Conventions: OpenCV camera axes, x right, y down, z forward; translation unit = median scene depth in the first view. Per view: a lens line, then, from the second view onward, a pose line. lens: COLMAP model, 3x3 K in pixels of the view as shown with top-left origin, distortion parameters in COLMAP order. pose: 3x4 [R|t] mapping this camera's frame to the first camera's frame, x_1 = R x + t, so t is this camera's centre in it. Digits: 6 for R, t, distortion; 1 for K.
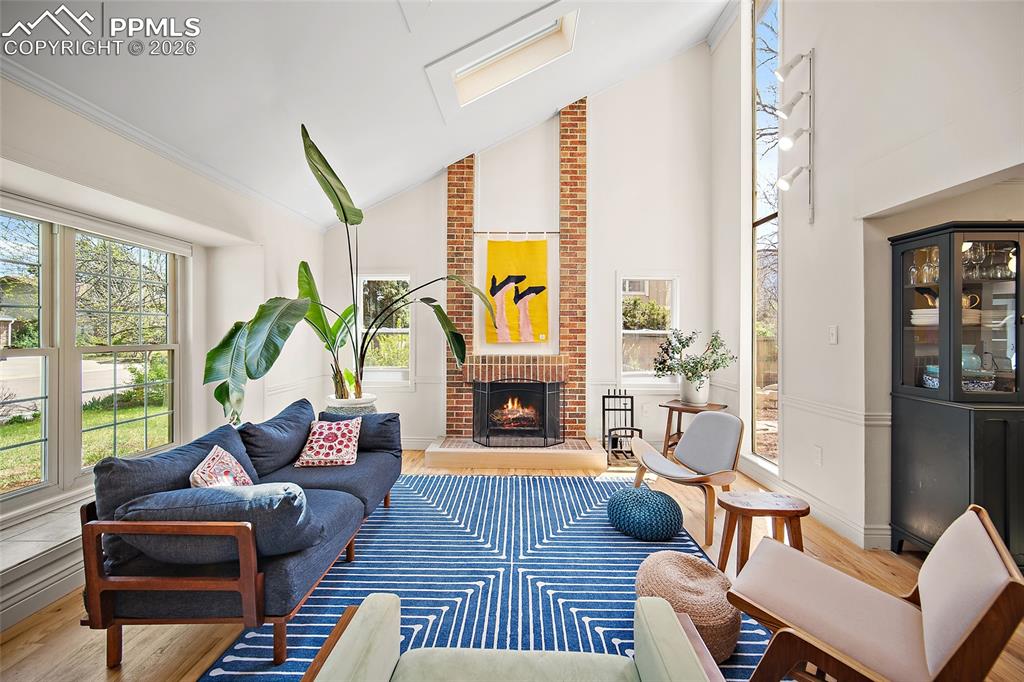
lens RADIAL K [[406.9, 0, 516.3], [0, 406.9, 331.8], [0, 0, 1]] dist [-0.000634, 0.000147]
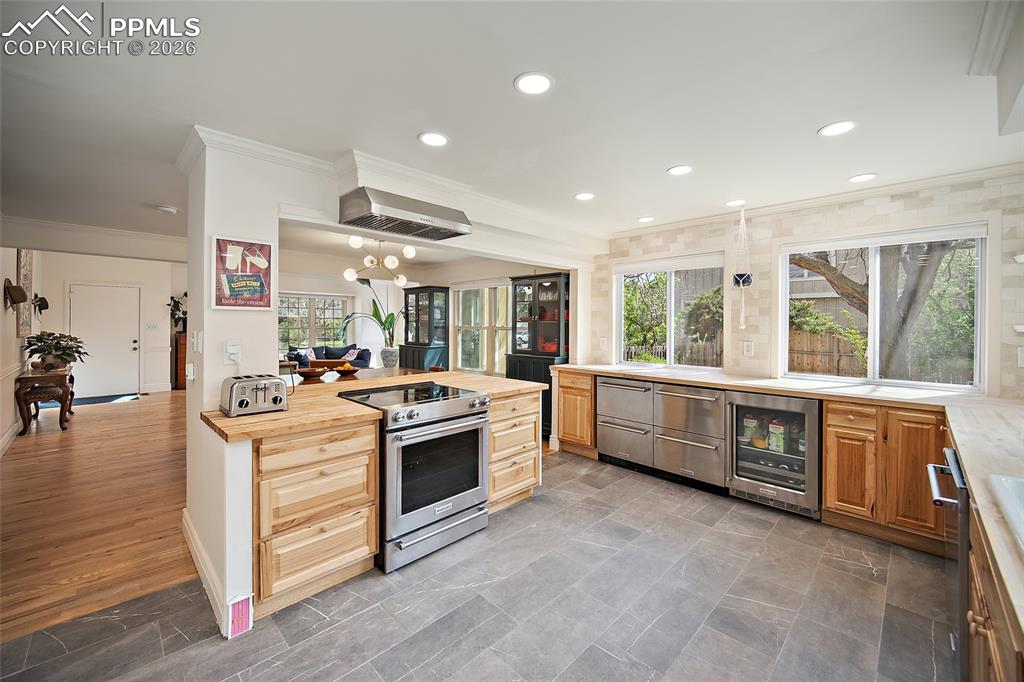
lens RADIAL K [[406.9, 0, 514.6], [0, 406.9, 323.0], [0, 0, 1]] dist [-0.000634, 0.000147]
pose [[0.725891, -0.003655, -0.687800, 1.861536], [0.003281, 0.999993, -0.001852, 0.005049], [0.687802, -0.000912, 0.725898, -0.350309]]
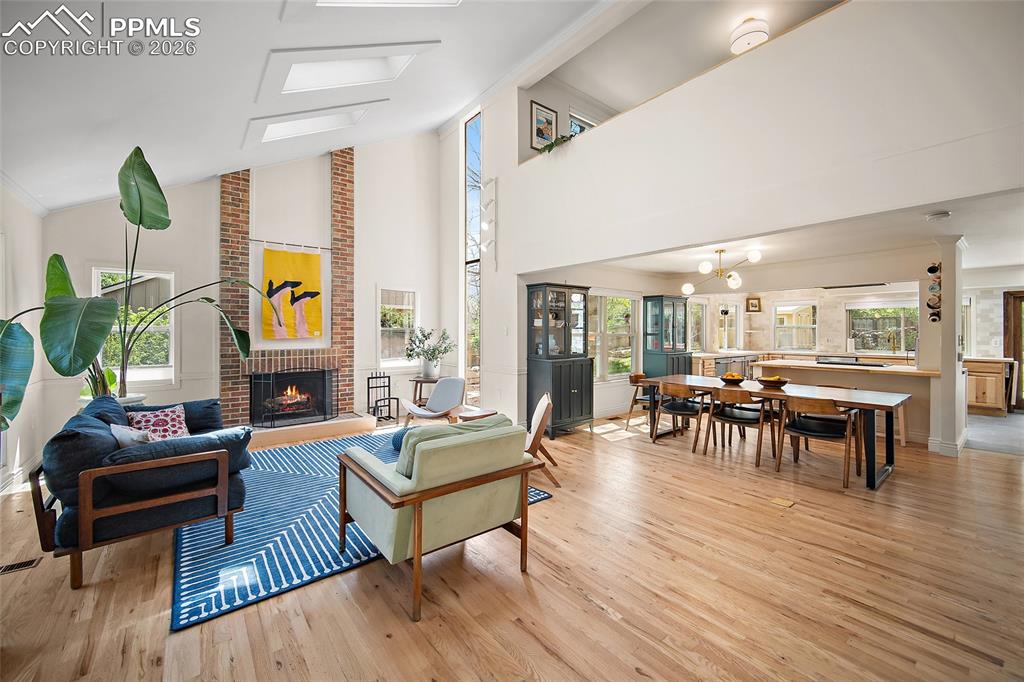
lens RADIAL K [[406.9, 0, 515.7], [0, 406.9, 330.0], [0, 0, 1]] dist [-0.000634, 0.000147]
pose [[0.766842, -0.003505, 0.641826, -0.264128], [-0.000805, 0.999979, 0.006423, -0.005731], [-0.641835, -0.005442, 0.766823, -0.320536]]
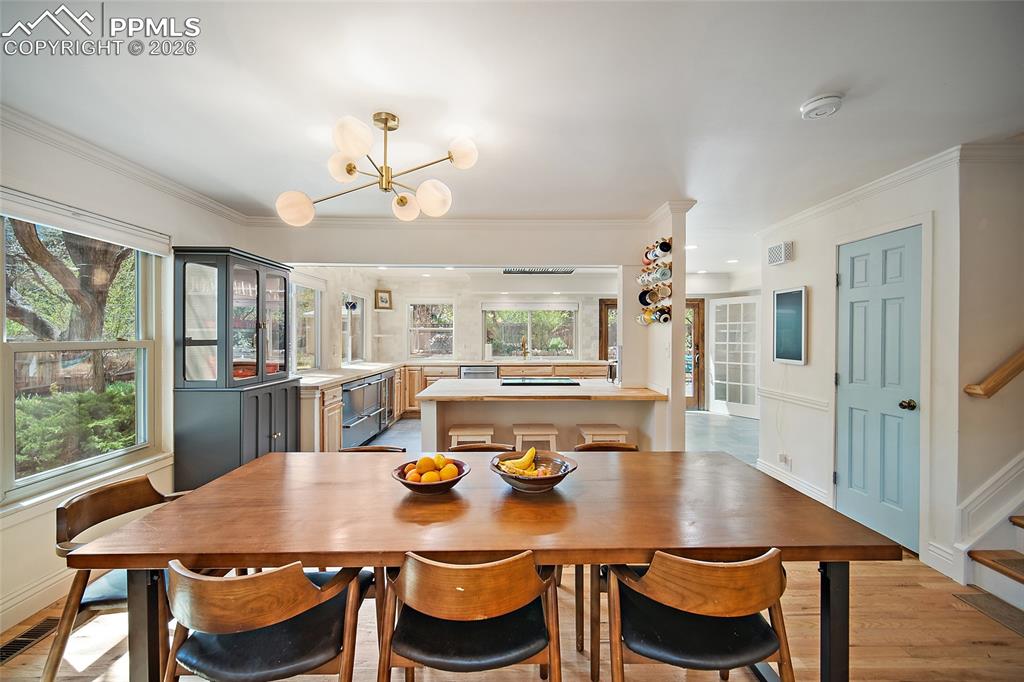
lens RADIAL K [[406.9, 0, 513.2], [0, 406.9, 336.5], [0, 0, 1]] dist [-0.000634, 0.000147]
pose [[-0.033787, -0.008413, 0.999394, 0.462633], [-0.008473, 0.999931, 0.008132, 0.000667], [-0.999393, -0.008193, -0.033856, 0.060402]]
